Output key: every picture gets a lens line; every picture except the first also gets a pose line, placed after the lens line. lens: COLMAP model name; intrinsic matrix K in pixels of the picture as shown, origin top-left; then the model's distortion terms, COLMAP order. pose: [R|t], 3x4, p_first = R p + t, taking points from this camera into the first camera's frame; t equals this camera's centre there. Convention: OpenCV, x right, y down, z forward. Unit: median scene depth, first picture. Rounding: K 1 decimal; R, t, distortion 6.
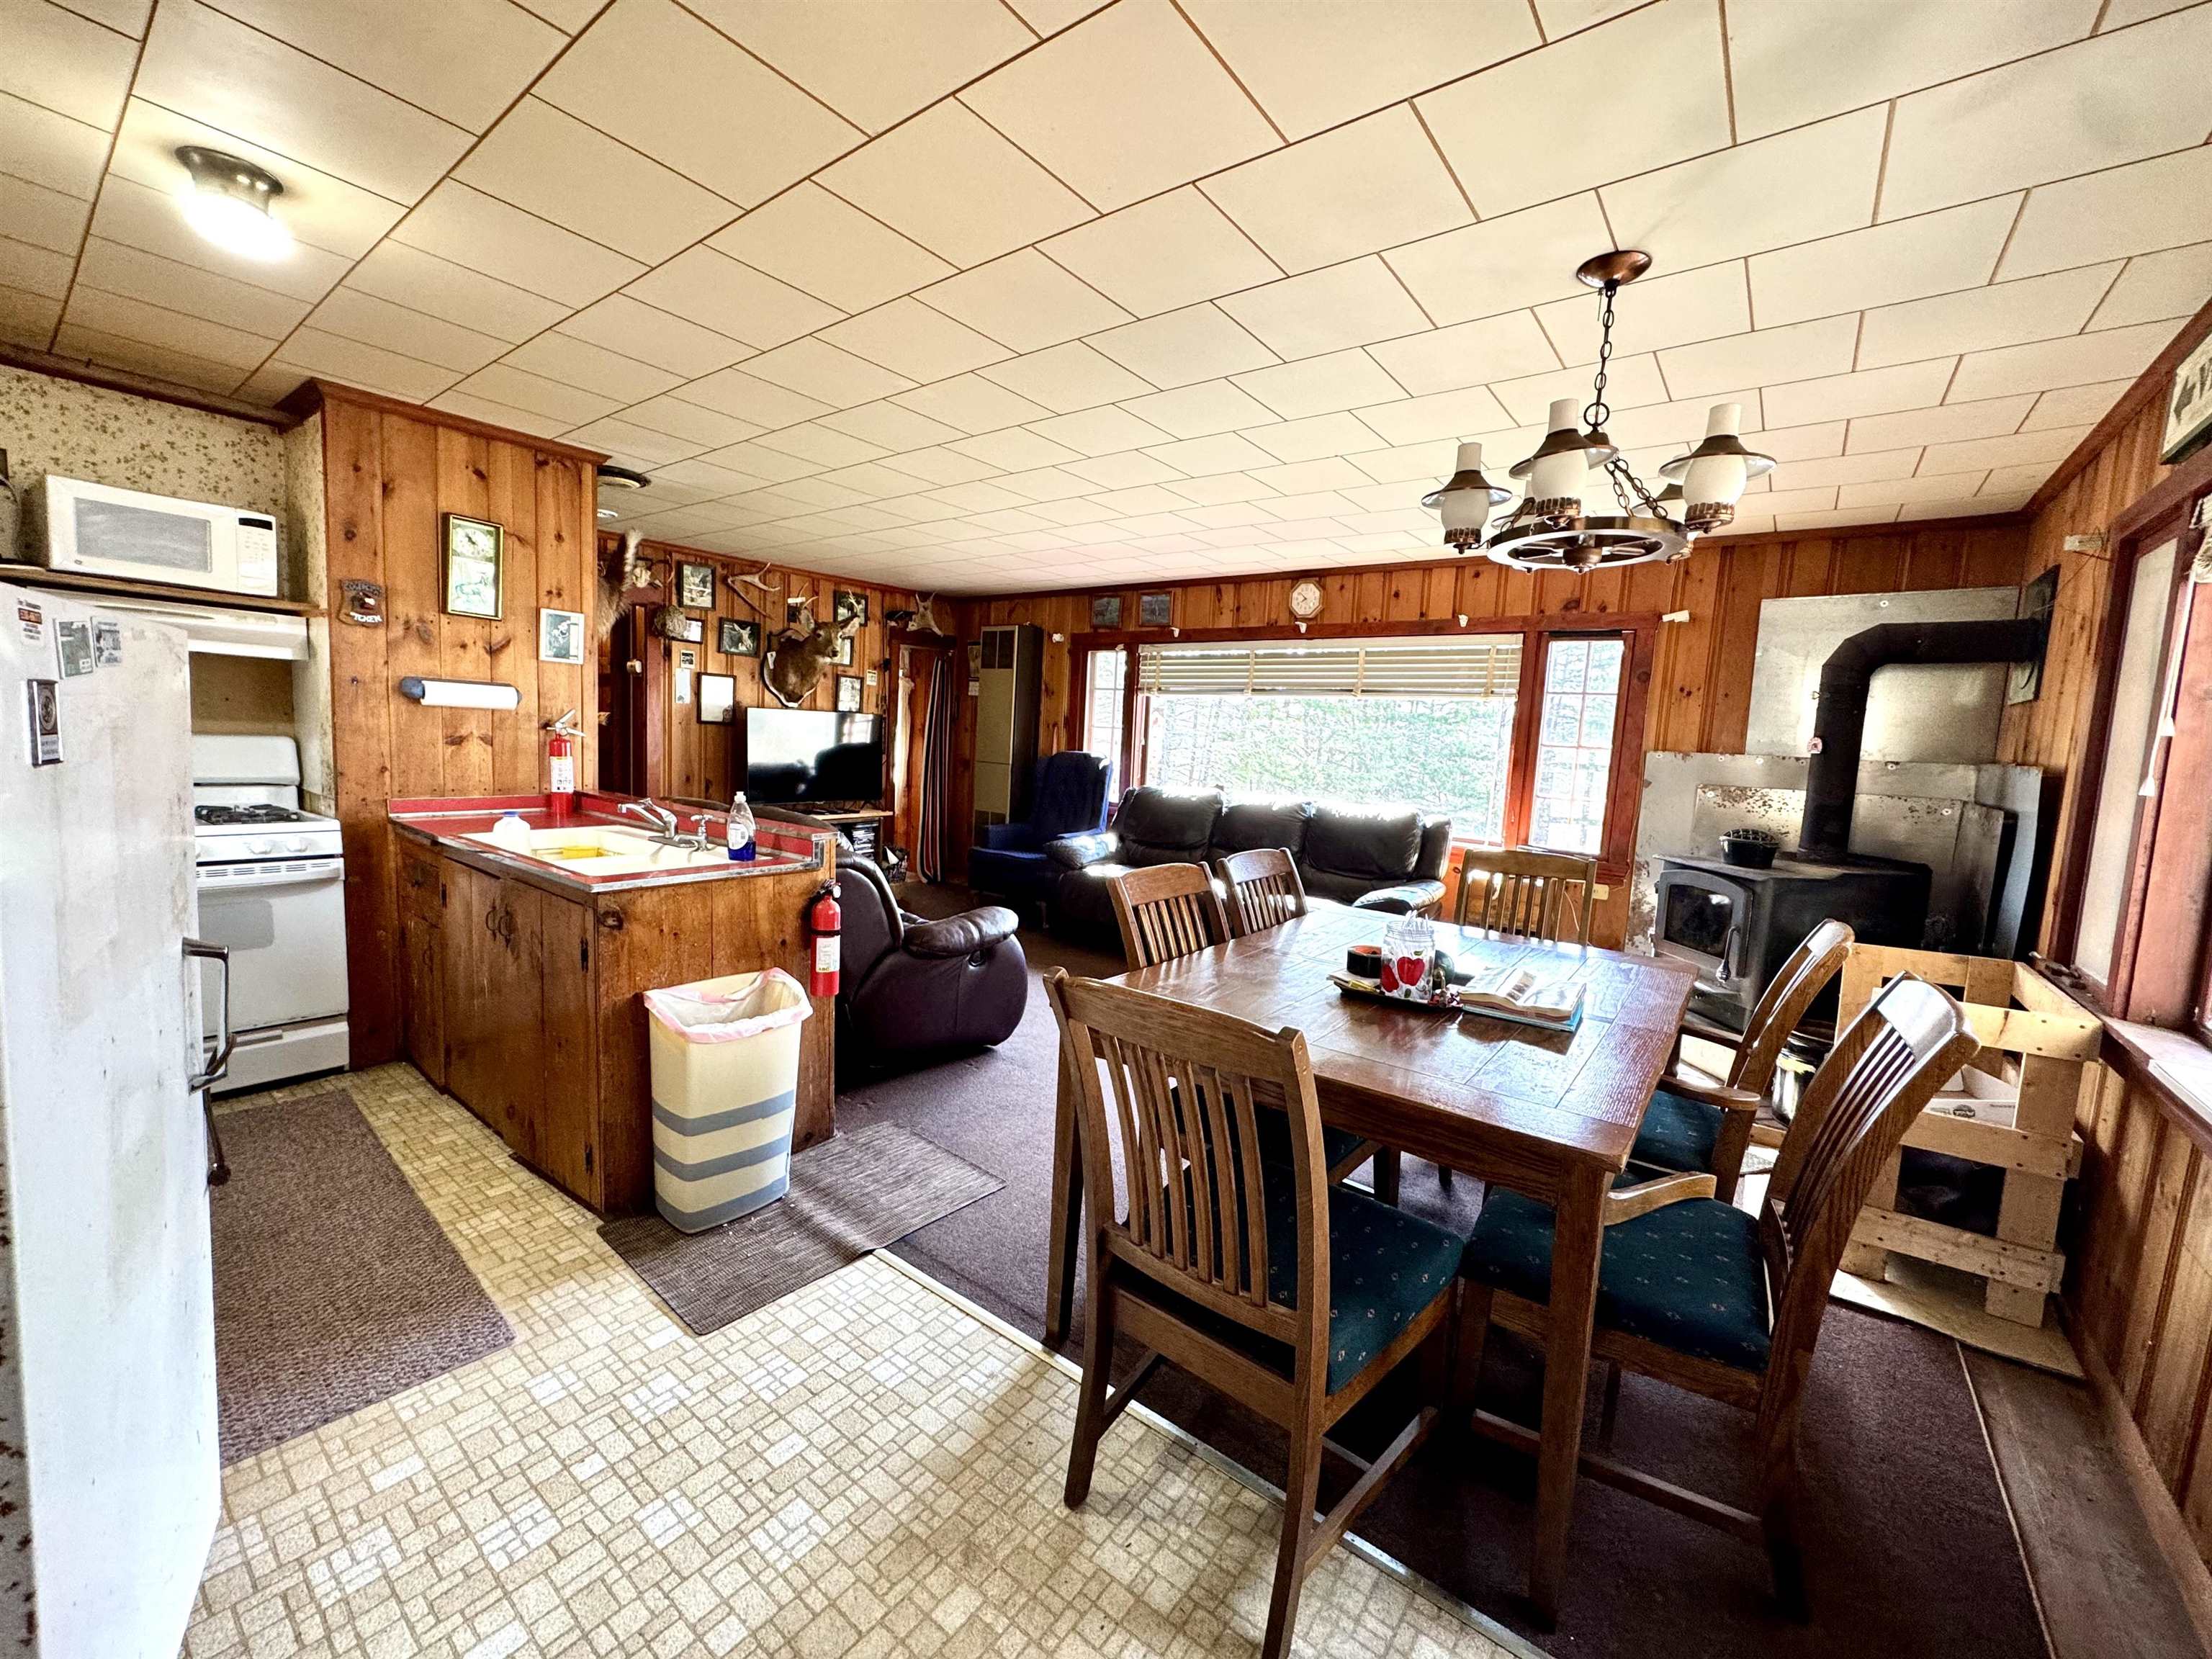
lens RADIAL K [[879.5, 0, 1104.8], [0, 879.5, 827.8], [0, 0, 1]] dist [-0.001780, -0.000208]
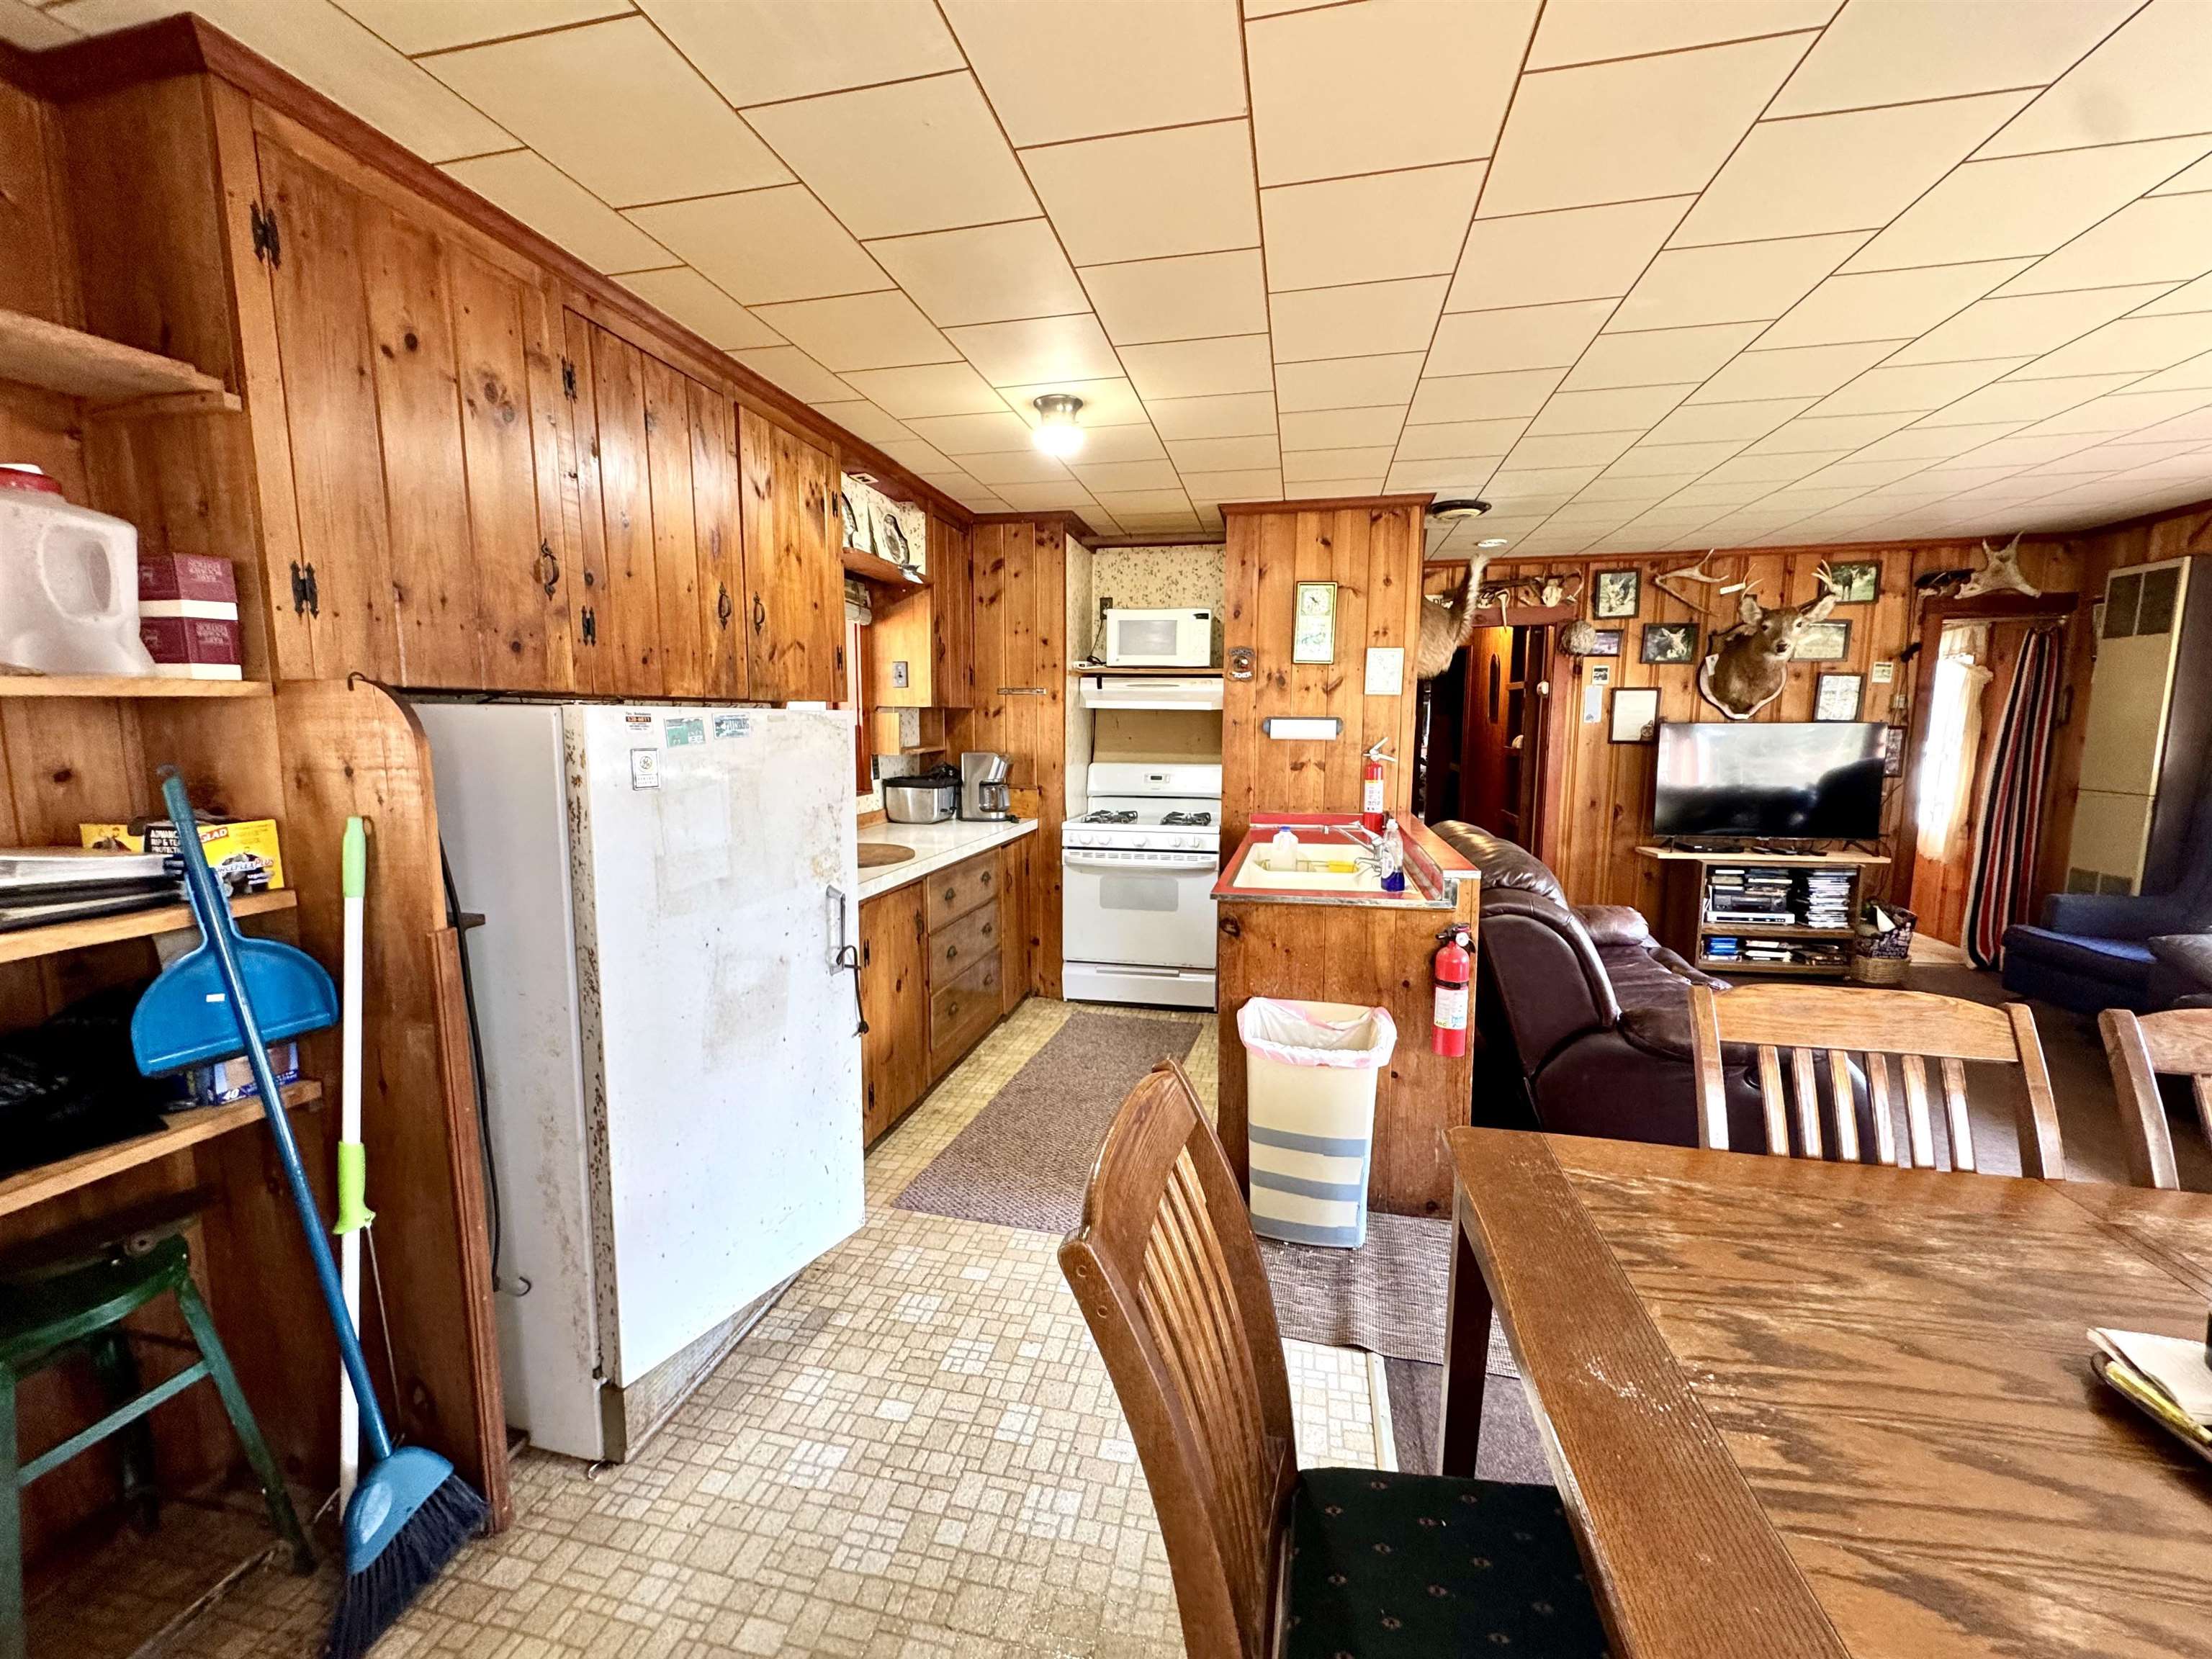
lens RADIAL K [[879.5, 0, 1104.8], [0, 879.5, 827.8], [0, 0, 1]] dist [-0.001780, -0.000208]
pose [[0.422985, 0.056367, -0.904382, 0.170276], [-0.076462, 0.996724, 0.026361, -0.017326], [0.902905, 0.058000, 0.425909, 0.160293]]
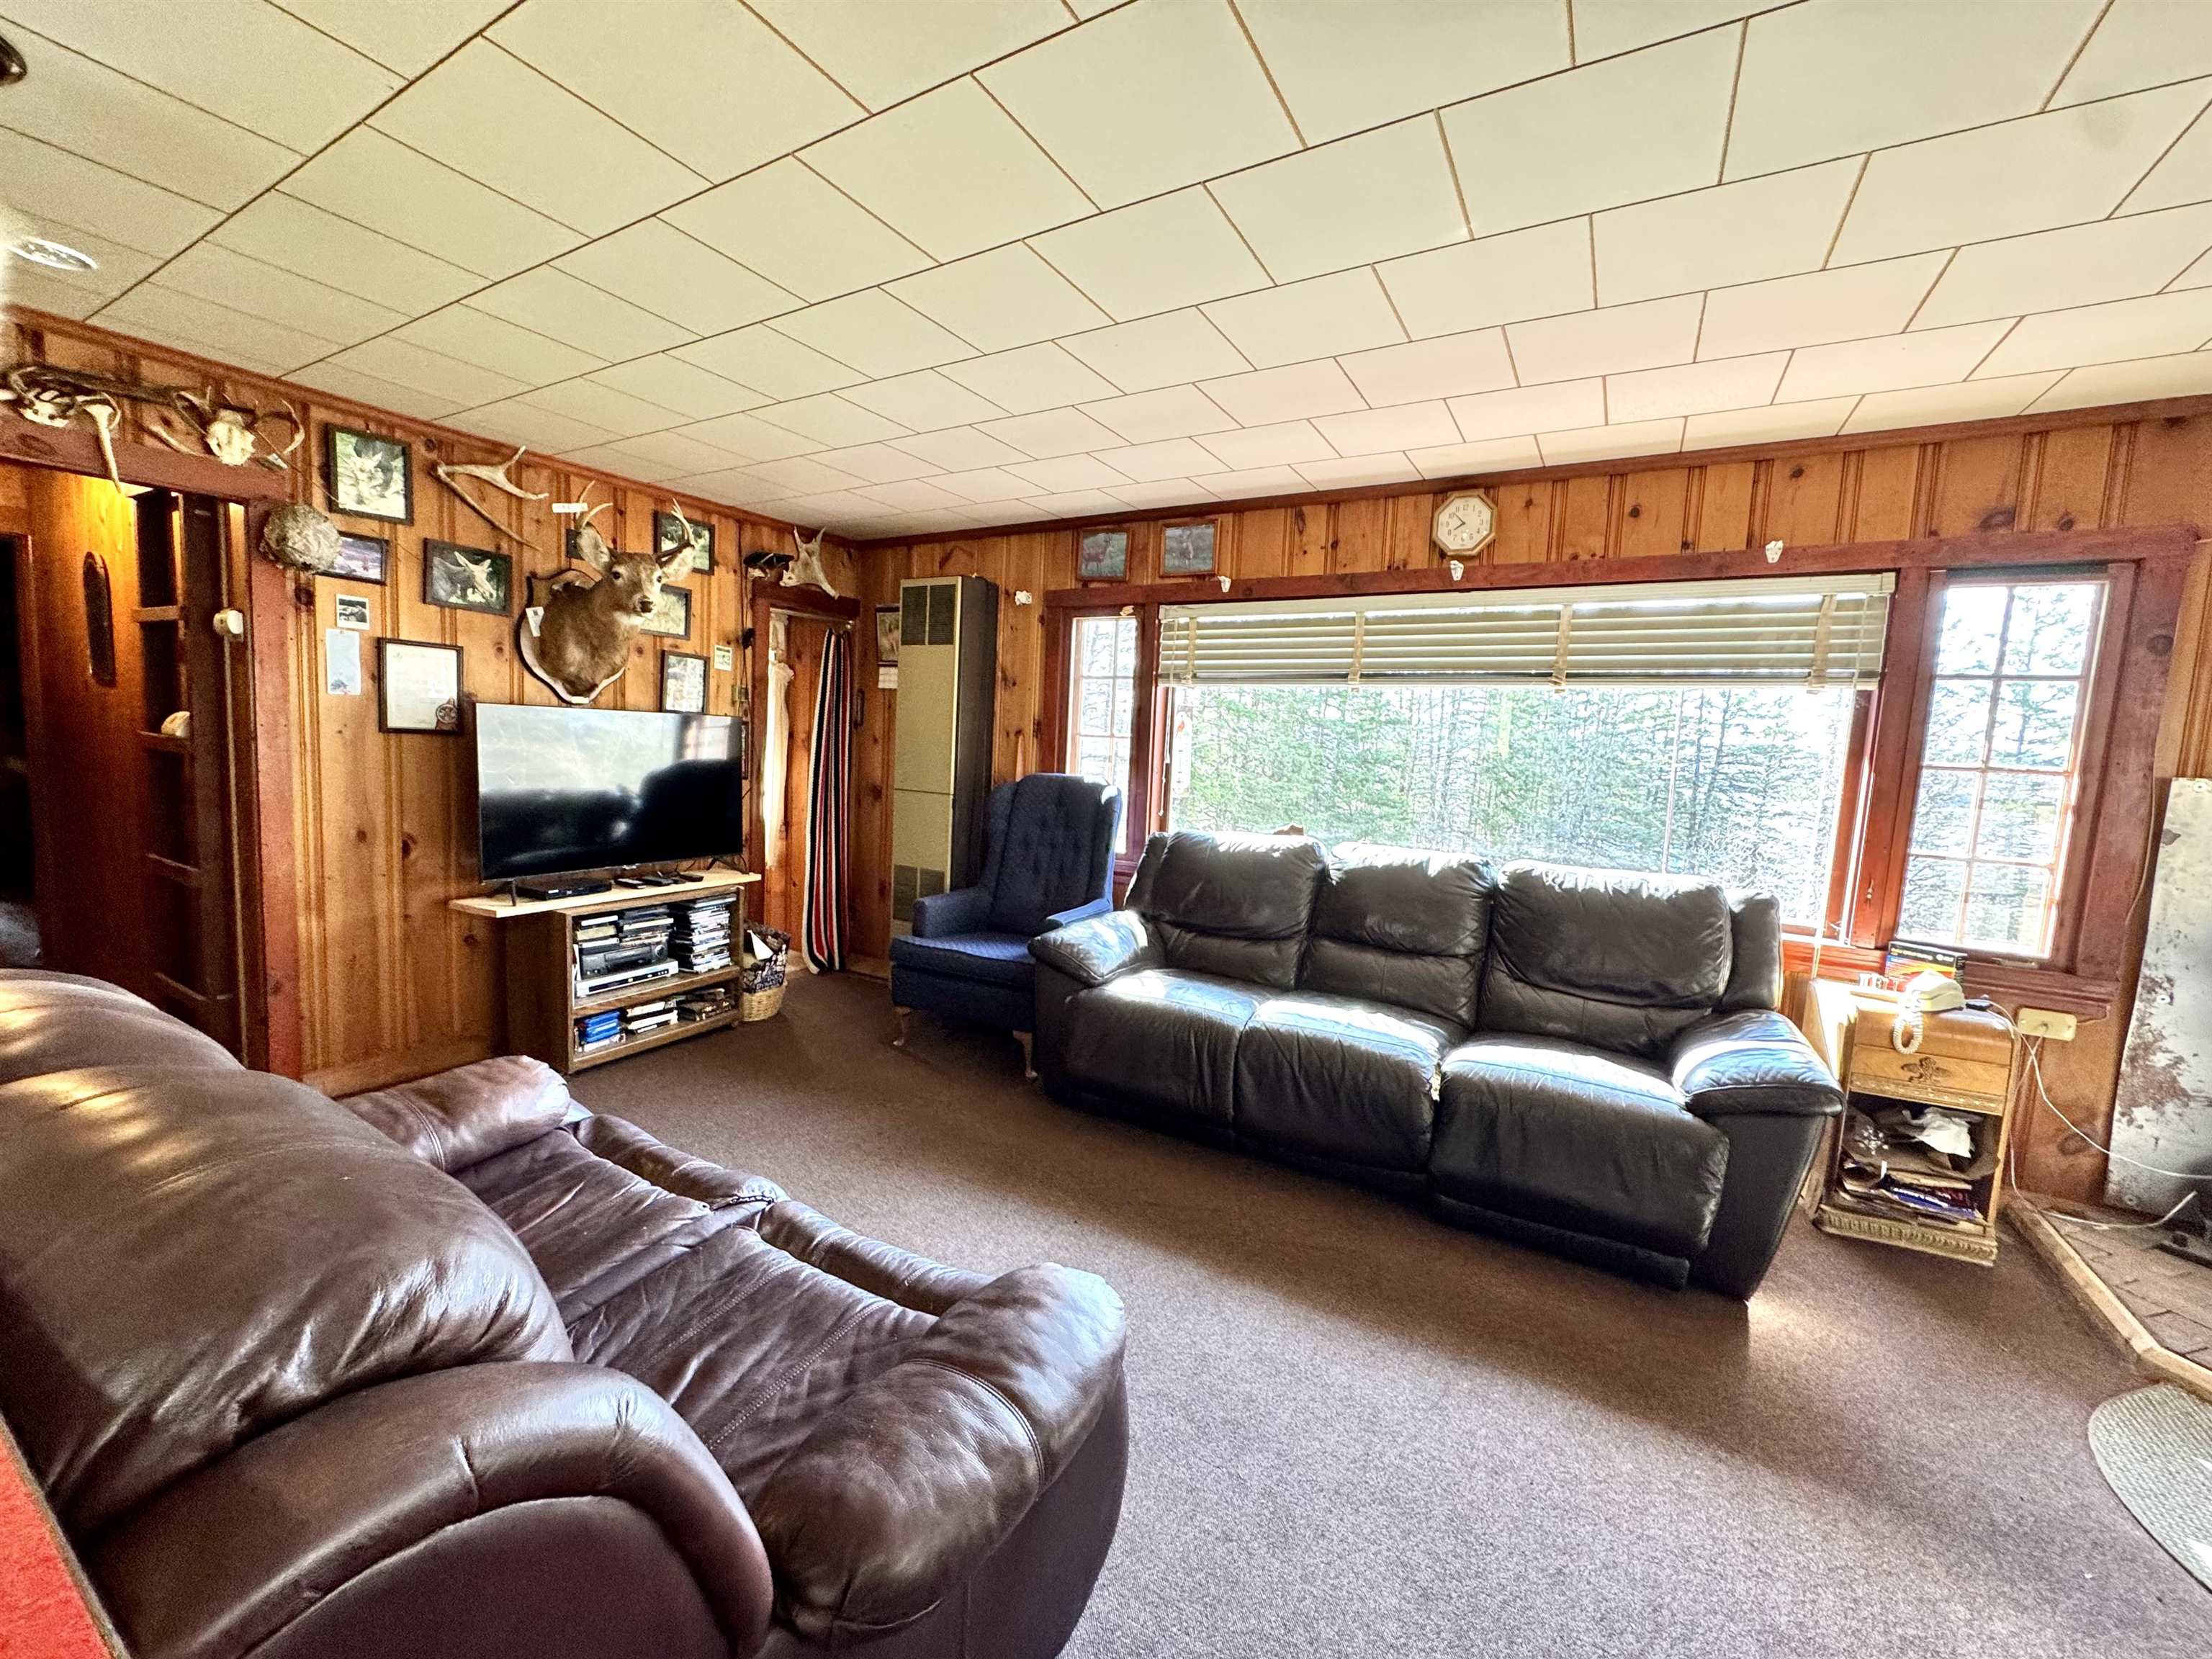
lens RADIAL K [[882.6, 0, 1104.9], [0, 882.6, 827.1], [0, 0, 1]] dist [-0.001580, -0.000167]
pose [[0.992071, -0.016465, 0.124595, -0.102533], [0.017439, 0.999825, -0.006731, -0.056258], [-0.124462, 0.008850, 0.992185, 0.465835]]
